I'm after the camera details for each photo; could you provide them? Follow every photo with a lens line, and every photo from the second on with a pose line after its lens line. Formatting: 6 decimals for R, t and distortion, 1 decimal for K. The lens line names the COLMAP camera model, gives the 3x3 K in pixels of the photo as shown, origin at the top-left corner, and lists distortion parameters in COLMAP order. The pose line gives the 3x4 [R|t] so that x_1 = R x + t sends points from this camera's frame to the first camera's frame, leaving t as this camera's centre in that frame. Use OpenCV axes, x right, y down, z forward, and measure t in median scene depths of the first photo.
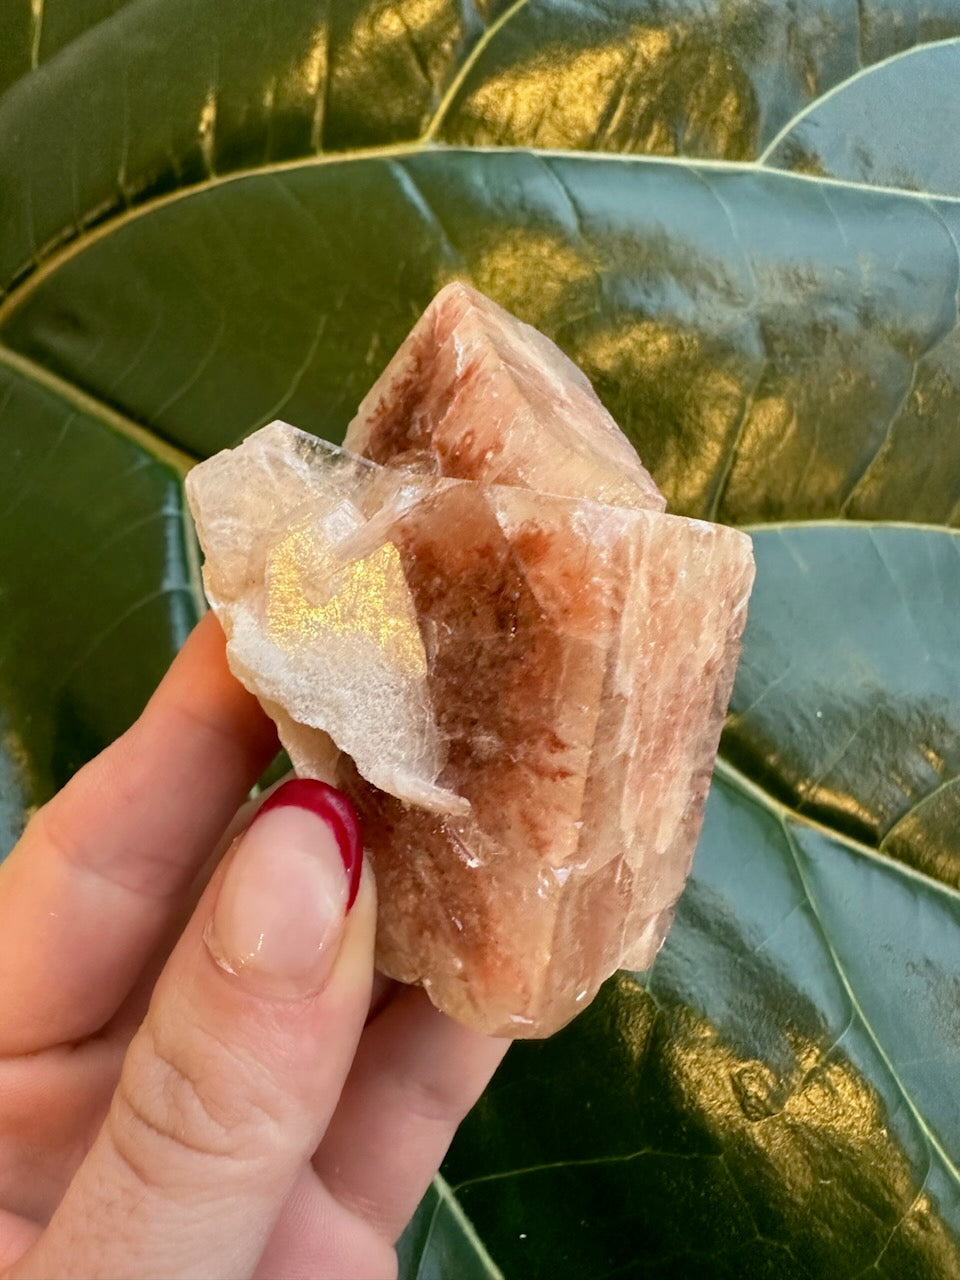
lens RADIAL K [[939.8, 0, 420.8], [0, 939.8, 607.5], [0, 0, 1]] dist [0.000596, -0.002273]
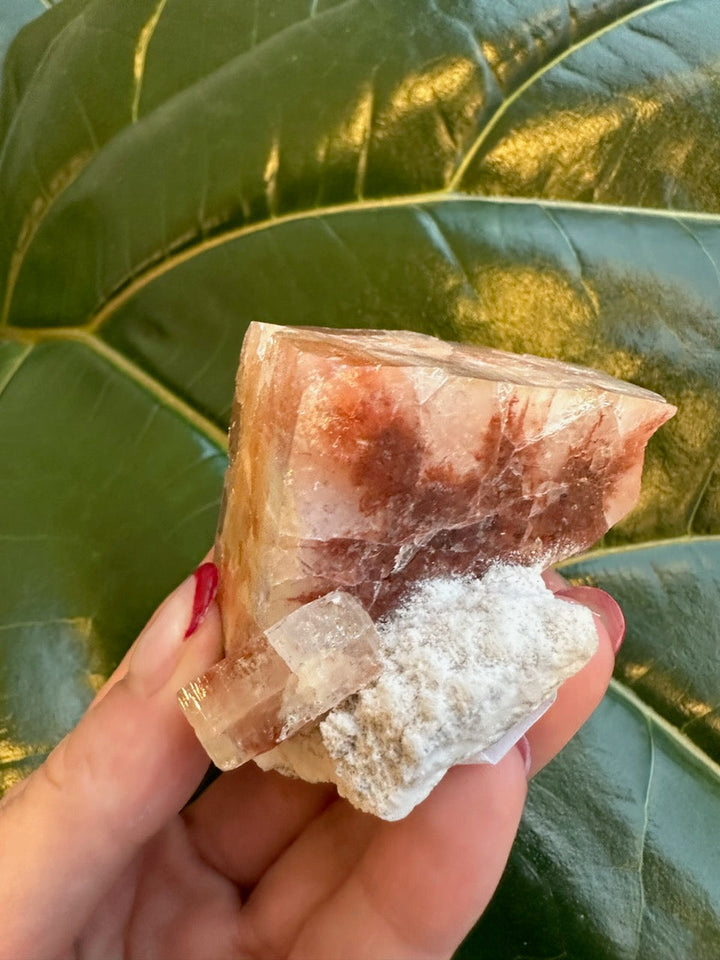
lens RADIAL K [[704.7, 0, 324.4], [0, 704.7, 462.4], [0, 0, 1]] dist [-0.002180, 0.002559]
pose [[0.995326, 0.042955, -0.086496, -0.063665], [-0.042842, 0.999077, 0.003157, -0.149526], [0.086552, 0.000564, 0.996247, 0.085132]]
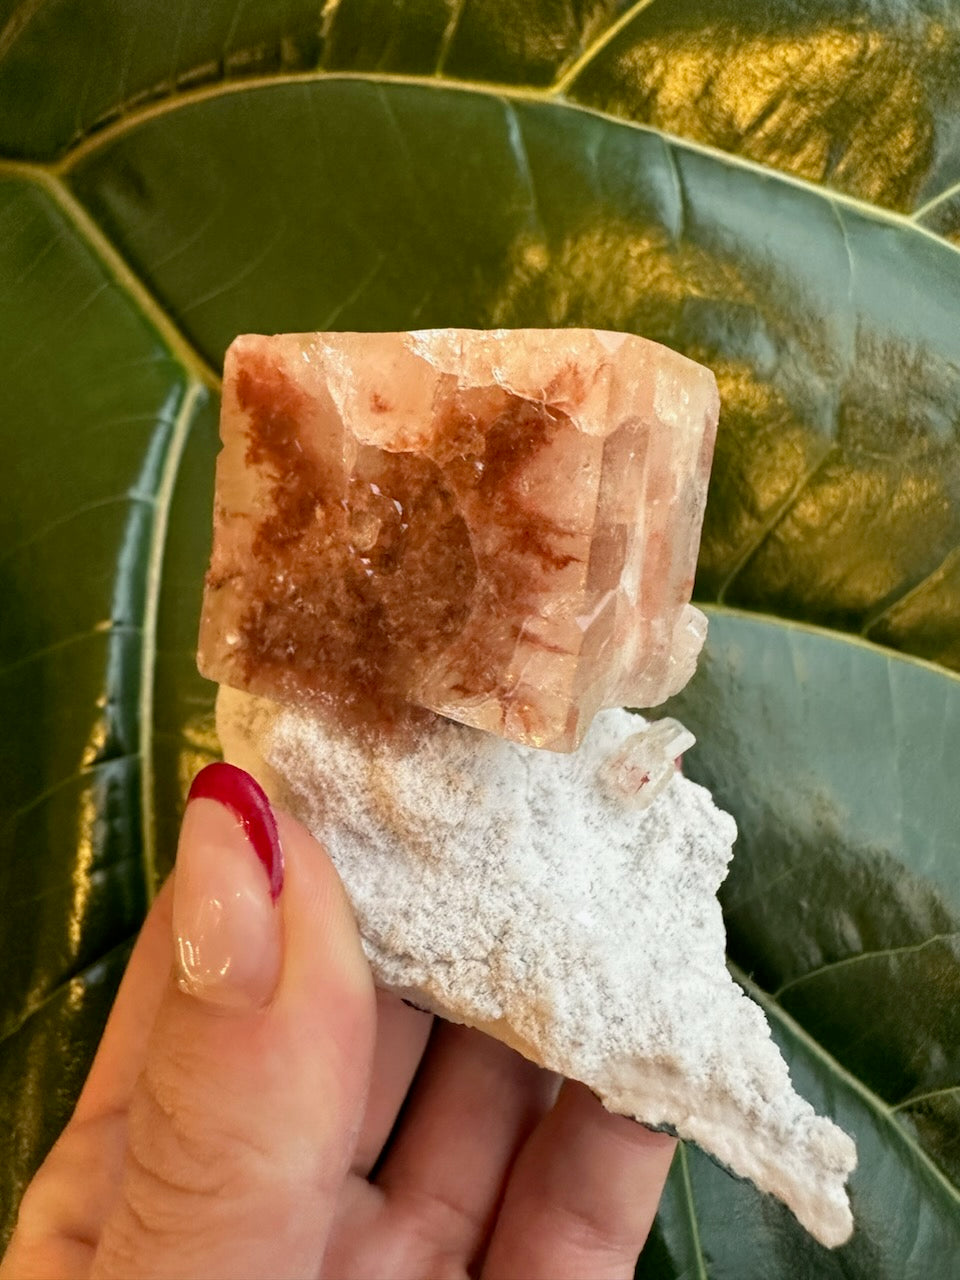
lens RADIAL K [[936.9, 0, 422.3], [0, 936.9, 614.6], [0, 0, 1]] dist [-0.000067, -0.001897]
pose [[0.952227, 0.298906, -0.062599, 0.093220], [-0.292938, 0.951941, 0.089412, -0.069086], [0.086317, -0.066803, 0.994026, 0.074835]]
